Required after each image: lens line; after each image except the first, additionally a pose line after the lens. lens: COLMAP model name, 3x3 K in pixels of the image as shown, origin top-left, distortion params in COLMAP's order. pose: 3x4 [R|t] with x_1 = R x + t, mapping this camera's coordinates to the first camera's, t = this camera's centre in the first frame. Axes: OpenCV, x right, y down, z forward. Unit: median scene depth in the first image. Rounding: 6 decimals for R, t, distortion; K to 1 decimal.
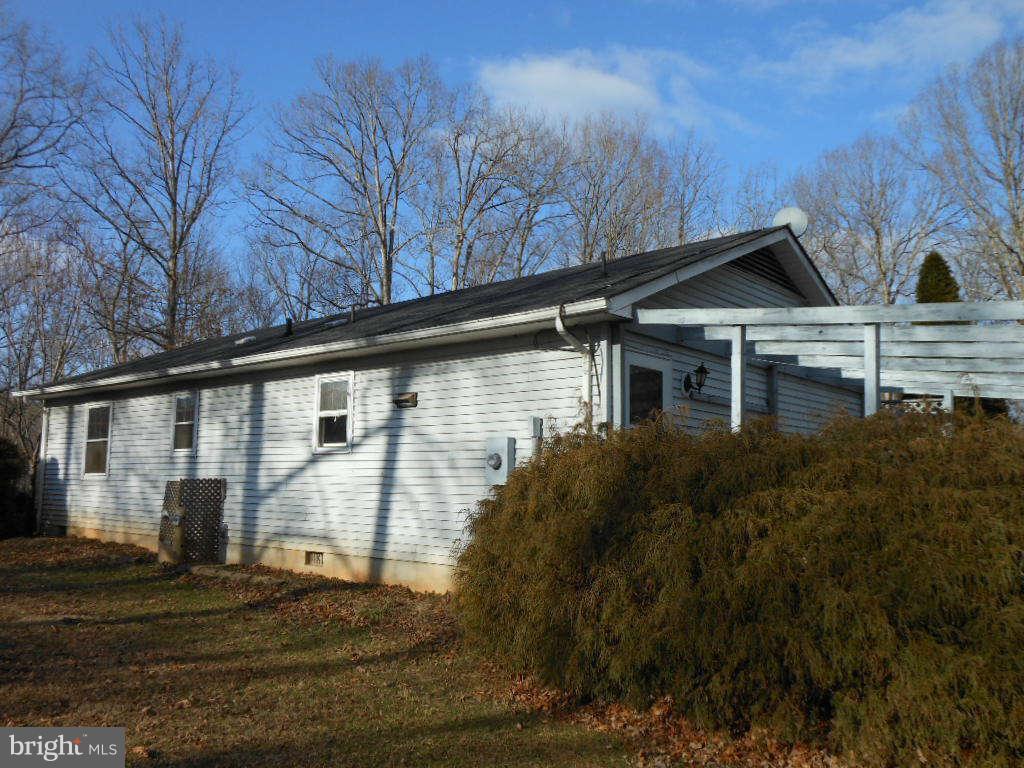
lens RADIAL K [[866.8, 0, 514.9], [0, 866.8, 416.8], [0, 0, 1]] dist [-0.002795, 0.005173]
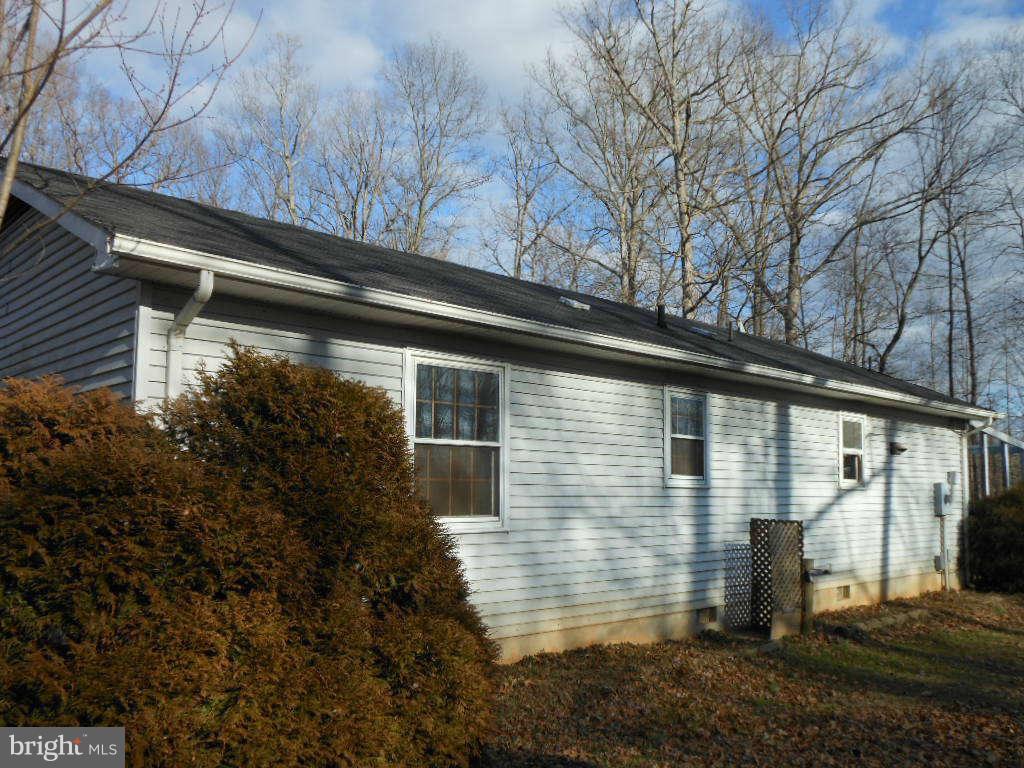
lens RADIAL K [[866.8, 0, 514.9], [0, 866.8, 416.8], [0, 0, 1]] dist [-0.002795, 0.005173]
pose [[0.091137, 0.063562, 0.993808, -1.170344], [-0.092546, 0.994183, -0.055099, 0.045213], [-0.991529, -0.086951, 0.096489, 1.182820]]
